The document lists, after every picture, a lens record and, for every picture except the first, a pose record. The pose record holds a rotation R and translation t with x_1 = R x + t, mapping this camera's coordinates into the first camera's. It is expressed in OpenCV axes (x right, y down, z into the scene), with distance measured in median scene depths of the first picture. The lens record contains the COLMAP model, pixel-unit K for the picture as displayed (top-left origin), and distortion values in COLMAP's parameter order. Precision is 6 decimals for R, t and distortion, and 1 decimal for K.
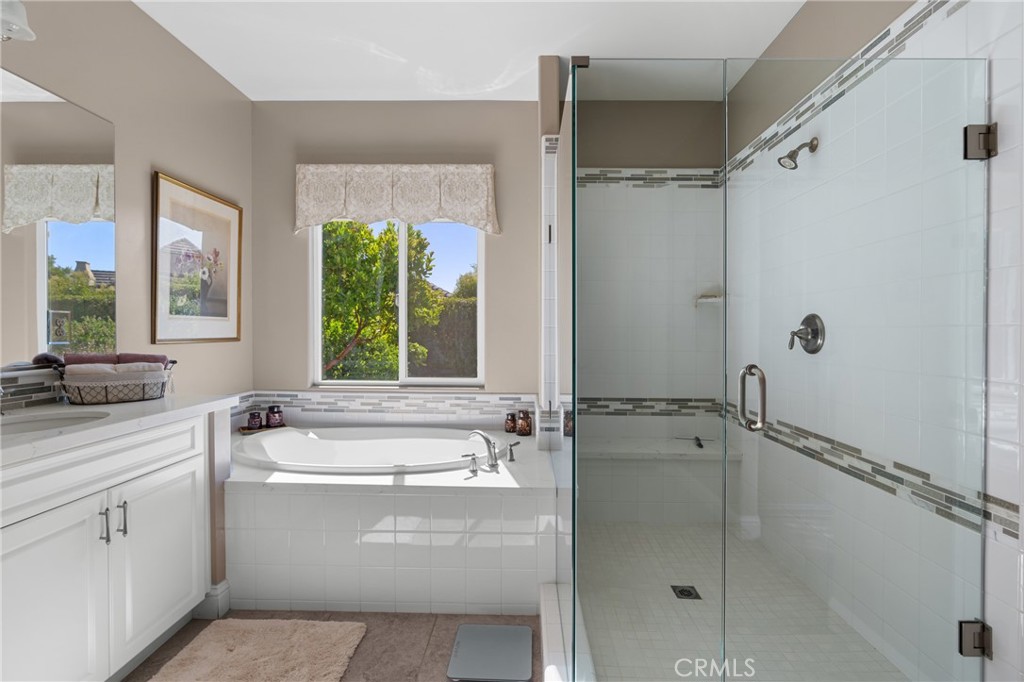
lens RADIAL K [[465.5, 0, 512.6], [0, 465.5, 332.1], [0, 0, 1]] dist [-0.002041, 0.000167]
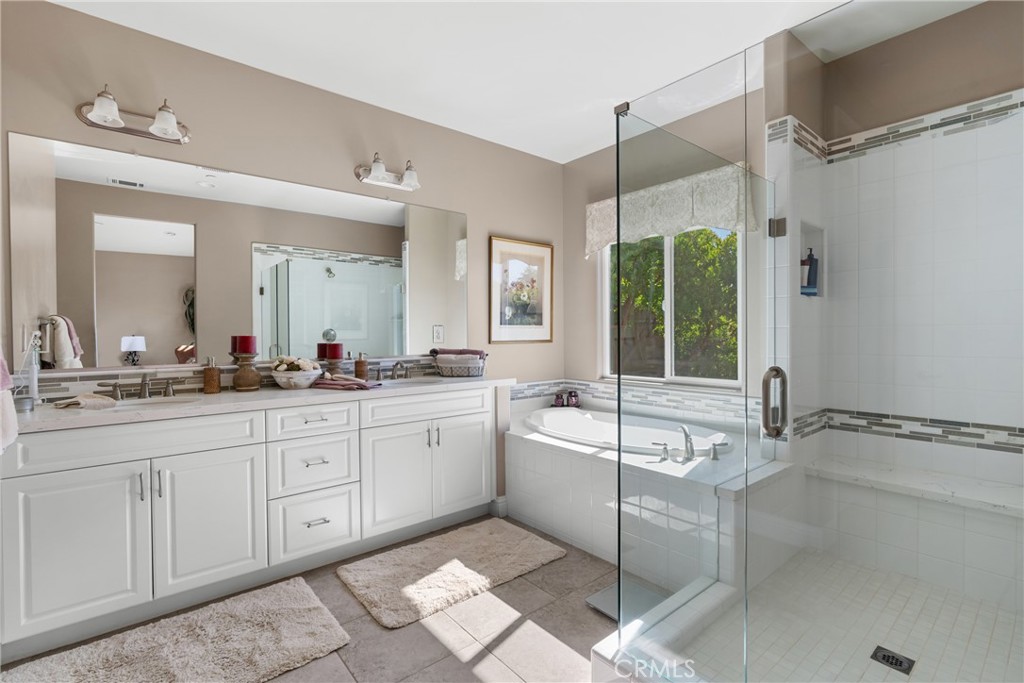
lens RADIAL K [[465.5, 0, 512.6], [0, 465.5, 332.6], [0, 0, 1]] dist [-0.002041, 0.000167]
pose [[0.661902, -0.014322, -0.749454, 0.409312], [0.010575, 0.999896, -0.009768, 0.002855], [0.749516, -0.001460, 0.661984, -0.005987]]
